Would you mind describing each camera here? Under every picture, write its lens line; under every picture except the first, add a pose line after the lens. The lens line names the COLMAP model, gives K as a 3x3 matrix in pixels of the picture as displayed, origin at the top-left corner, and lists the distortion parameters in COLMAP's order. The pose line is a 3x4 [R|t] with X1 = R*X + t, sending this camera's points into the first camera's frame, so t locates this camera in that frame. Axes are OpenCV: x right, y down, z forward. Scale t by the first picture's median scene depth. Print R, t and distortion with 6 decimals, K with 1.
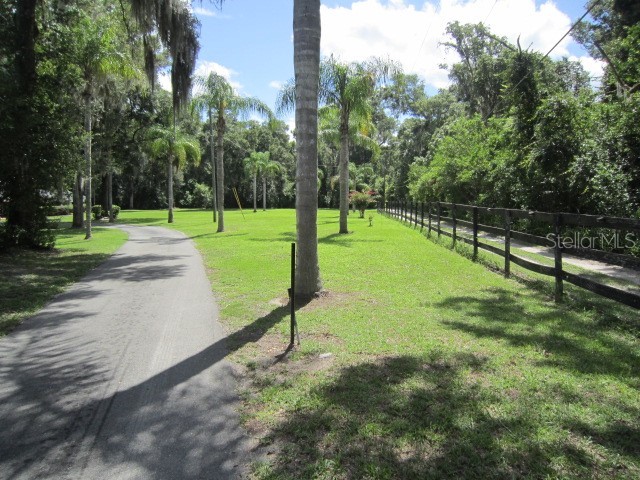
lens RADIAL K [[458.6, 0, 320.0], [0, 458.6, 239.8], [0, 0, 1]] dist [-0.024530, -0.004344]
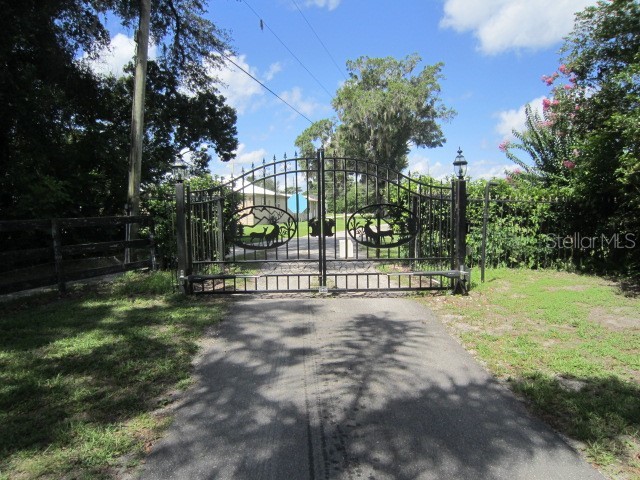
lens RADIAL K [[458.6, 0, 320.1], [0, 458.6, 239.9], [0, 0, 1]] dist [-0.024530, -0.004344]
pose [[-0.978393, -0.002932, 0.206734, -0.711277], [0.030161, 0.987179, 0.156743, -0.132135], [-0.204543, 0.159591, -0.965760, 1.874427]]
